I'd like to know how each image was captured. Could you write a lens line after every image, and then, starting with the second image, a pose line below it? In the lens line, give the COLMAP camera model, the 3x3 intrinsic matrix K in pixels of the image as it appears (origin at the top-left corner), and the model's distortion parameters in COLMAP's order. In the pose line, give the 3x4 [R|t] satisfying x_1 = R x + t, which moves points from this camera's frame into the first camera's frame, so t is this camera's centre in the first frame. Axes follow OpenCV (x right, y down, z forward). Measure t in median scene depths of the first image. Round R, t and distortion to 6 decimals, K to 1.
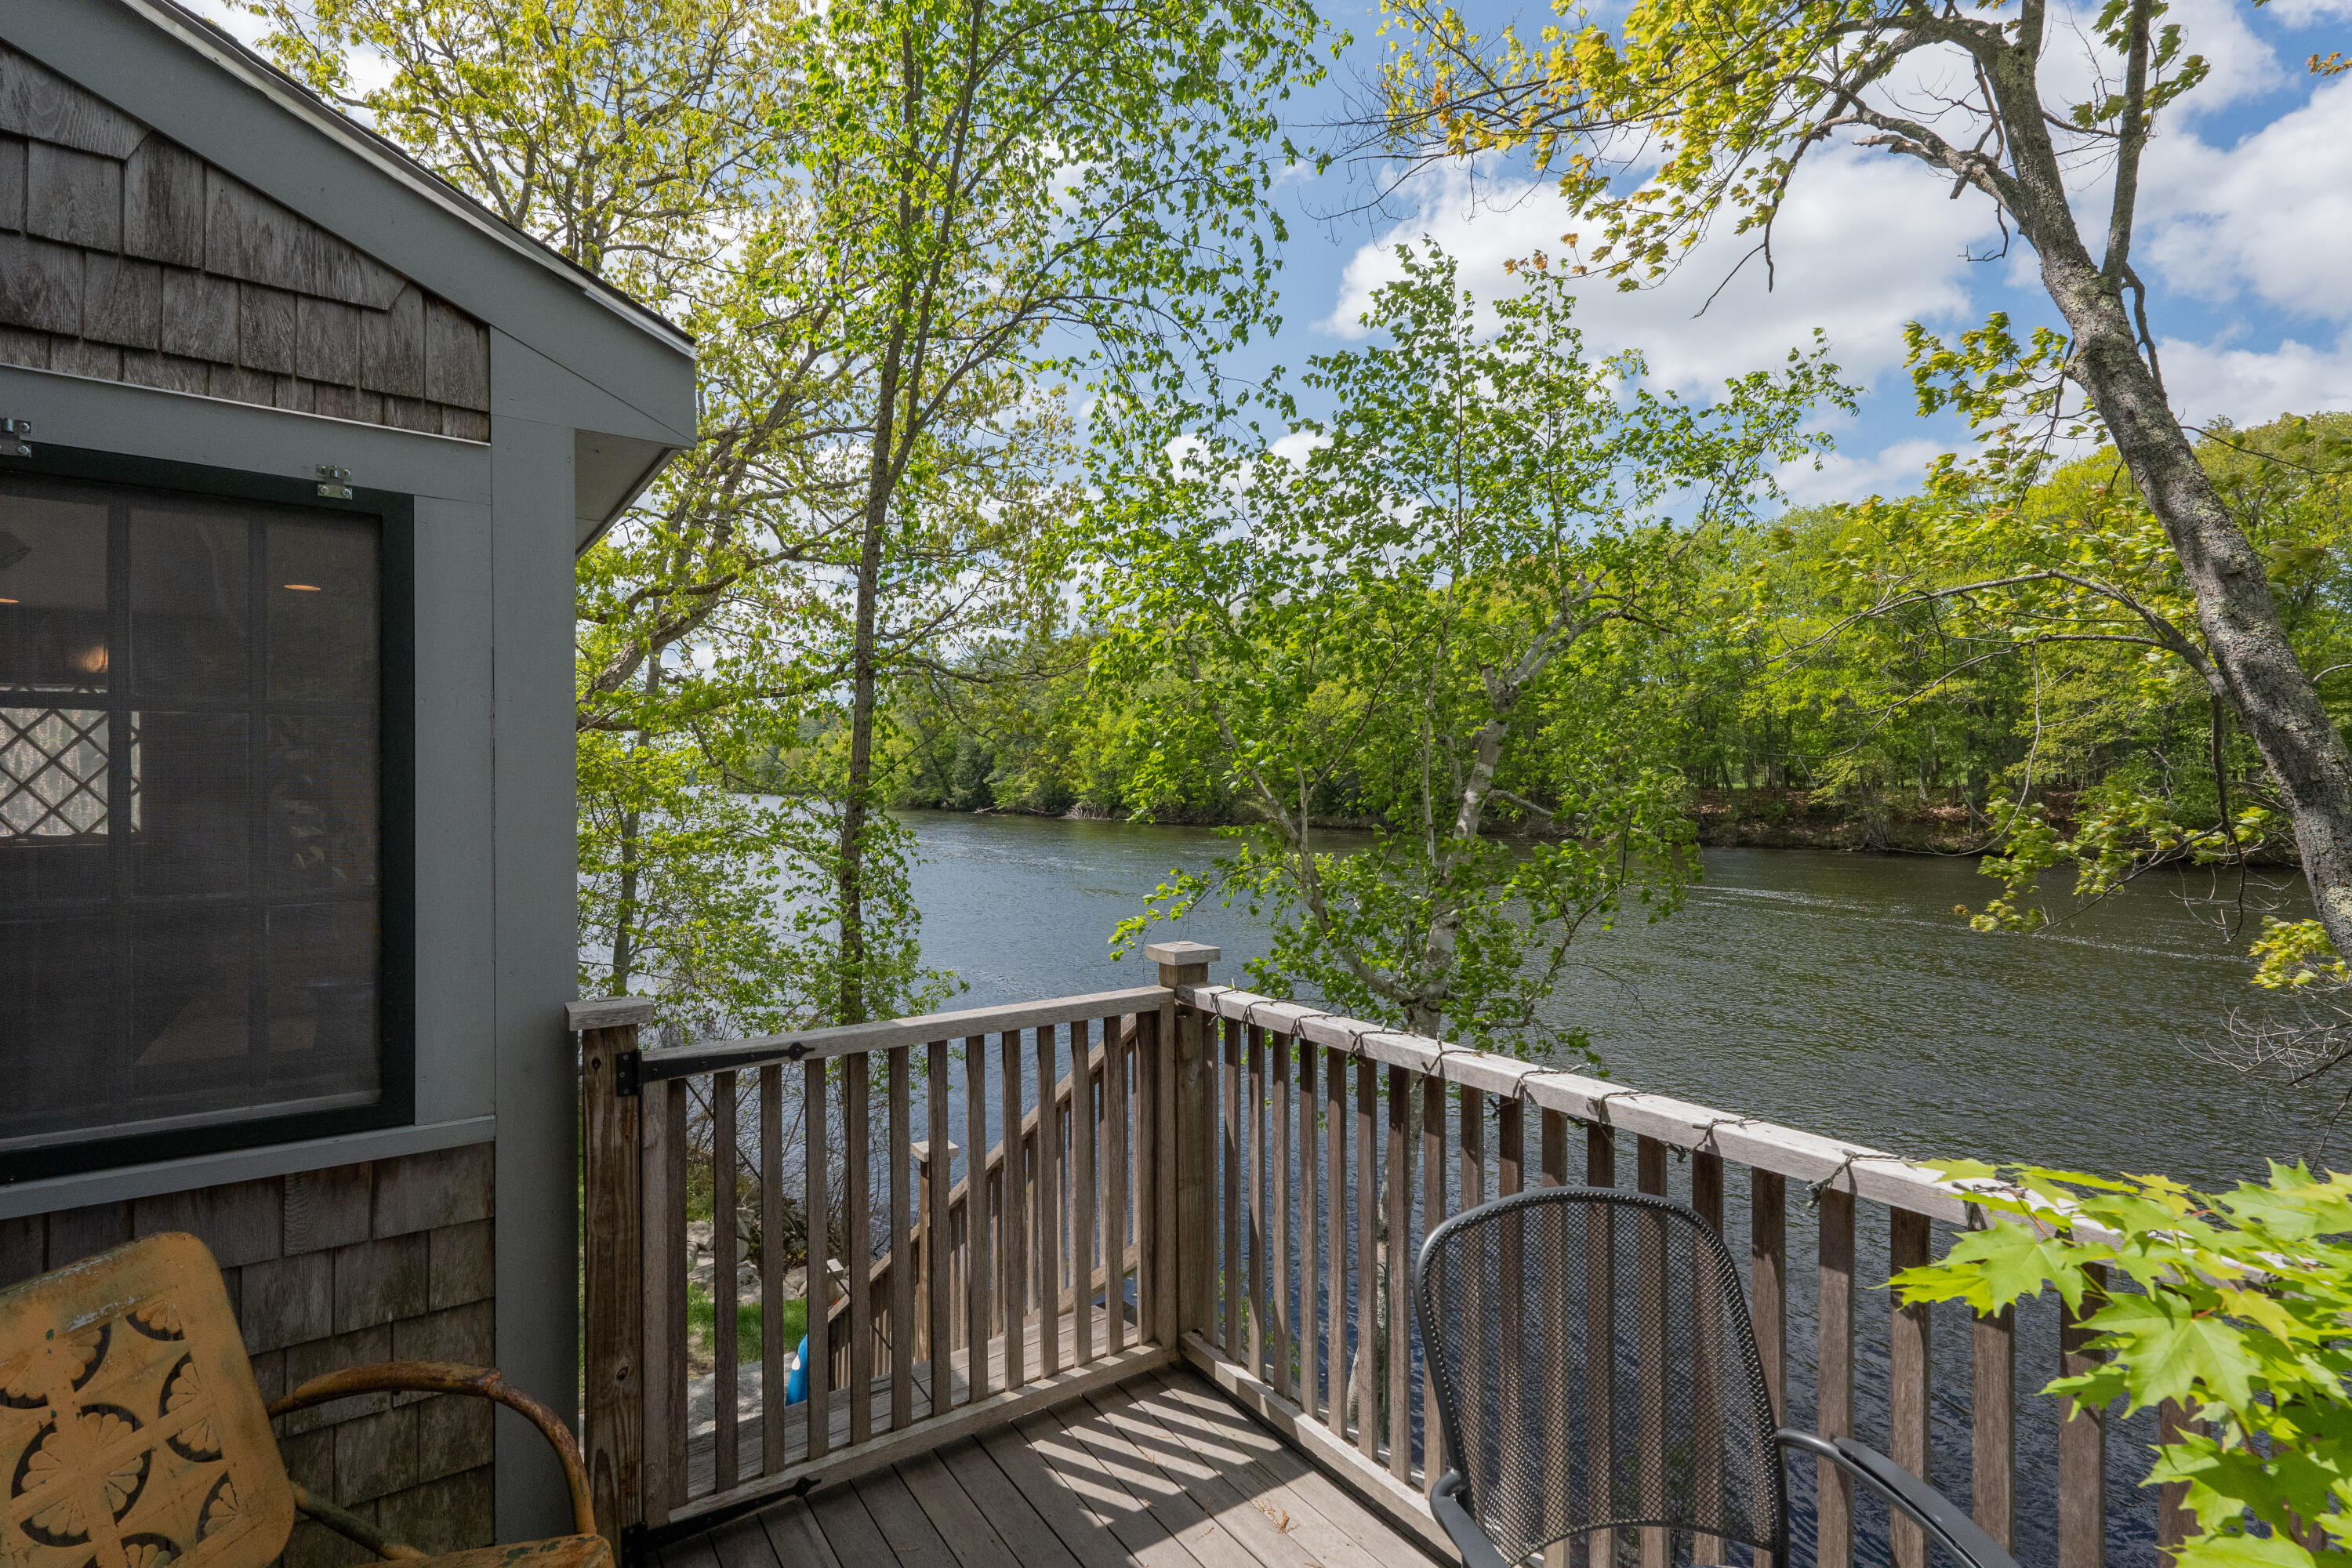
lens RADIAL K [[1062.0, 0, 1176.0], [0, 1062.0, 784.0], [0, 0, 1]] dist [0.038361, -0.018757]
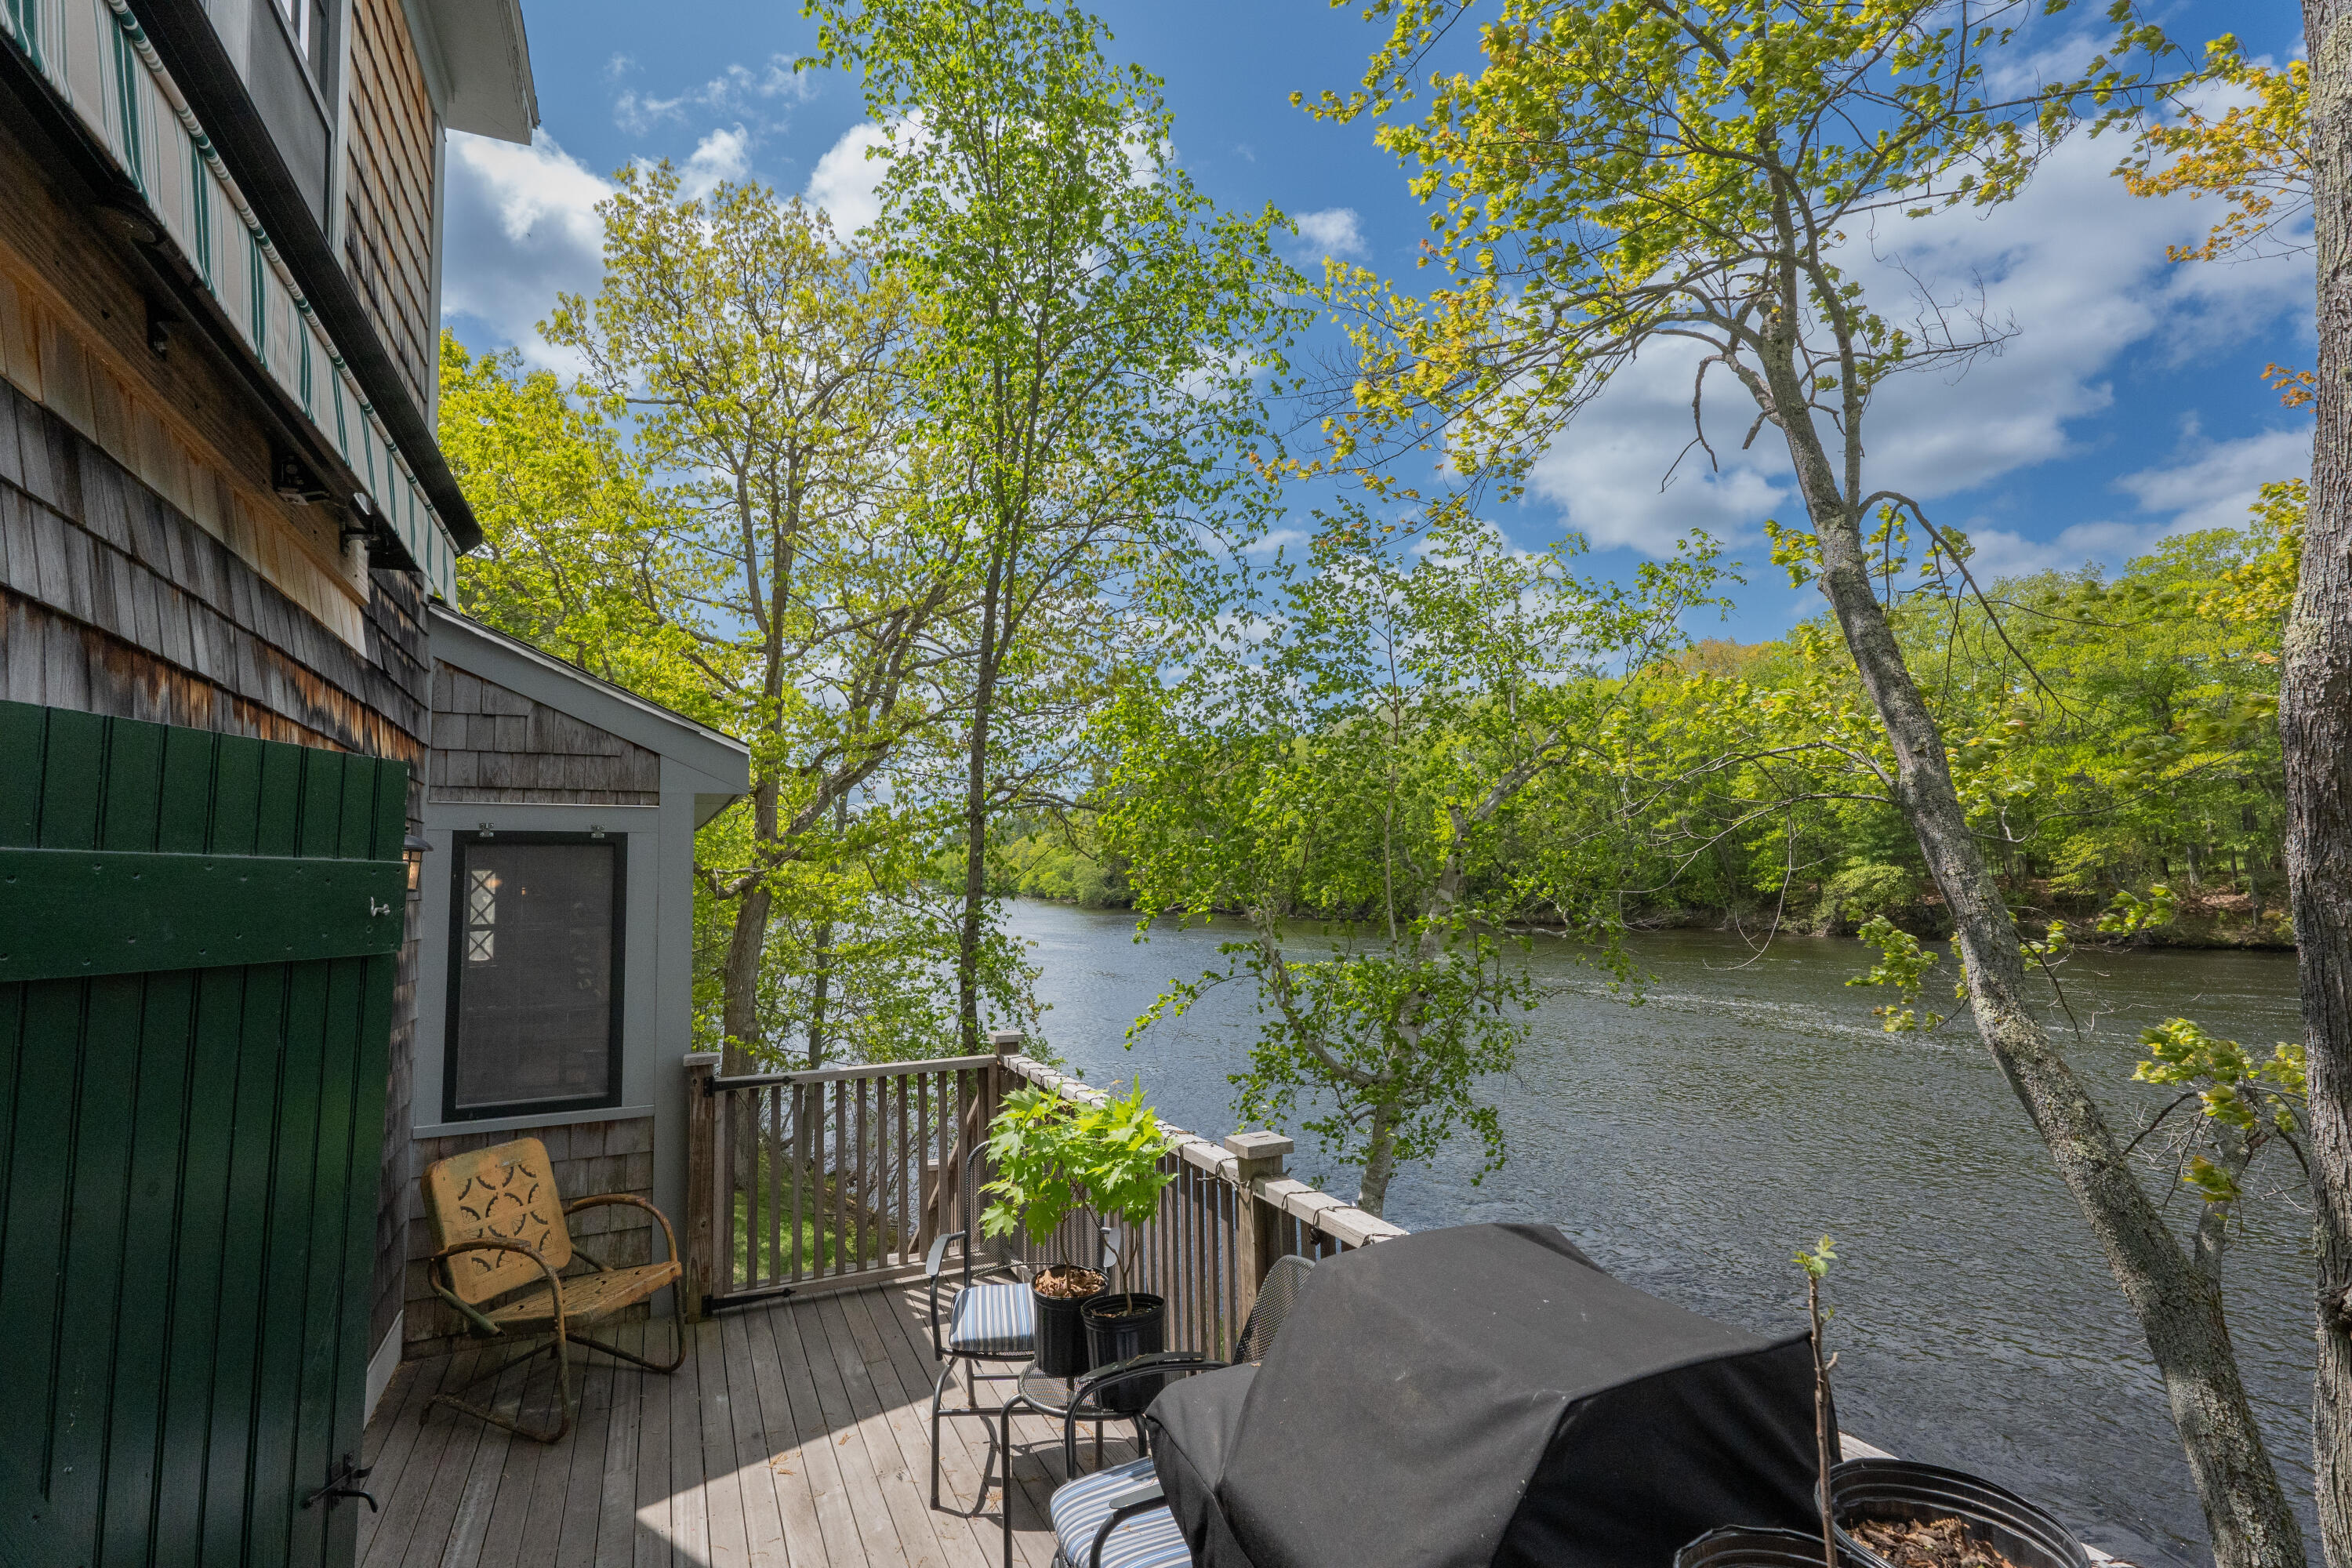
lens RADIAL K [[1128.3, 0, 1176.0], [0, 1128.3, 784.0], [0, 0, 1]] dist [0.043158, 0.000094]
pose [[0.977705, -0.038271, -0.206468, 0.790880], [0.022411, 0.996653, -0.078615, -0.120889], [0.208786, 0.072235, 0.975290, -0.954176]]
